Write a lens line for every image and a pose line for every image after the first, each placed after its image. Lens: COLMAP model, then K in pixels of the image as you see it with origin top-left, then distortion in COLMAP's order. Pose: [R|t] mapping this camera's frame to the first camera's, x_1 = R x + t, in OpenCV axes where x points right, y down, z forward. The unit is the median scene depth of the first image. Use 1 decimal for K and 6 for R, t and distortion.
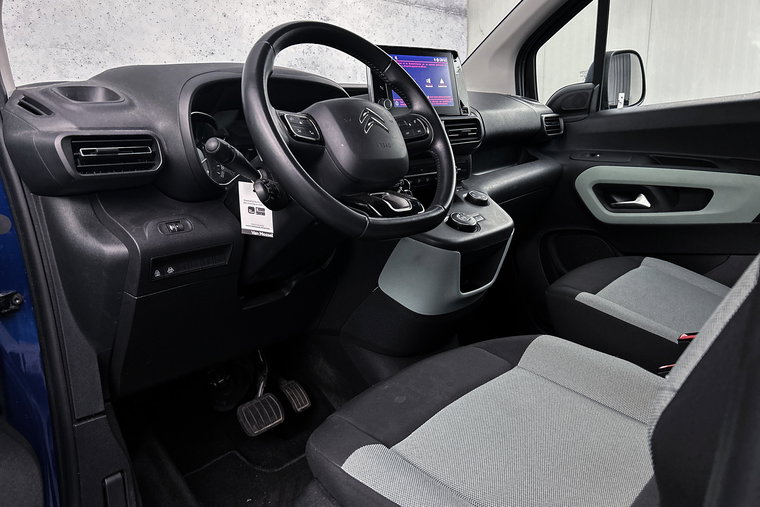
lens RADIAL K [[575.2, 0, 374.3], [0, 575.2, 254.4], [0, 0, 1]] dist [0.062915, -0.069762]
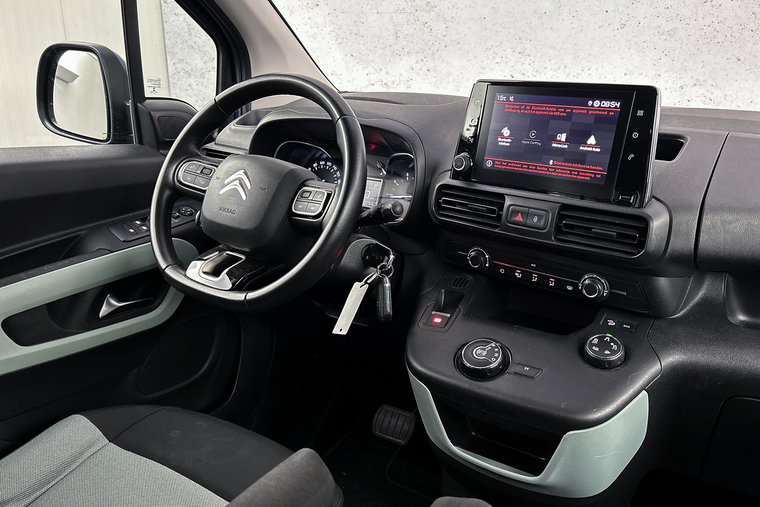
lens RADIAL K [[575.2, 0, 386.9], [0, 575.2, 254.5], [0, 0, 1]] dist [0.062915, -0.069762]
pose [[0.204492, 0.346986, -0.915305, 0.601795], [-0.249107, 0.922726, 0.294145, -0.287891], [0.946641, 0.167859, 0.275127, 0.605155]]
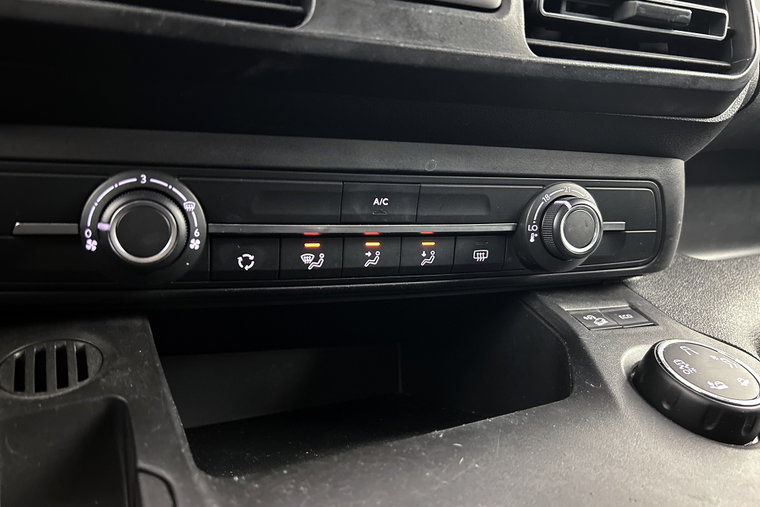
lens RADIAL K [[575.2, 0, 379.1], [0, 575.2, 254.8], [0, 0, 1]] dist [0.062915, -0.069762]
pose [[0.945462, 0.084388, -0.314612, 0.131351], [-0.123219, 0.986743, -0.105620, -0.101926], [0.301528, 0.138626, 0.943326, 0.762923]]
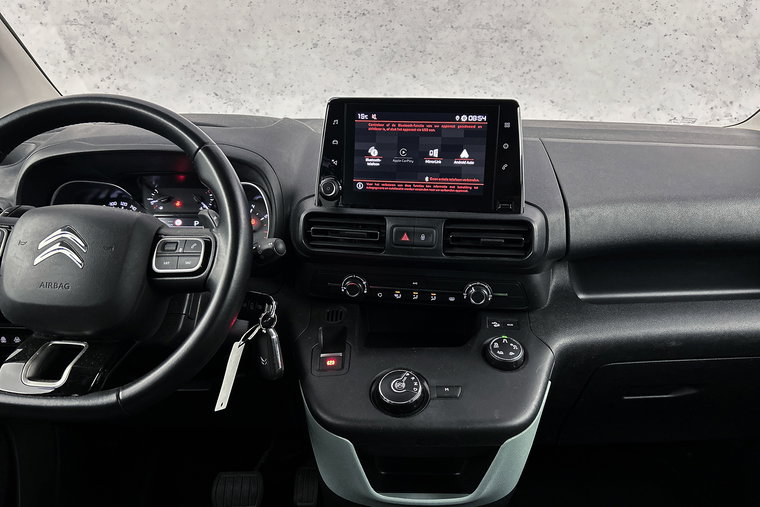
lens RADIAL K [[575.2, 0, 380.7], [0, 575.2, 255.8], [0, 0, 1]] dist [0.062915, -0.069762]
pose [[0.667564, 0.250686, -0.701081, 0.466307], [-0.198949, 0.967435, 0.156489, -0.250655], [0.717480, 0.035013, 0.695698, 0.478198]]
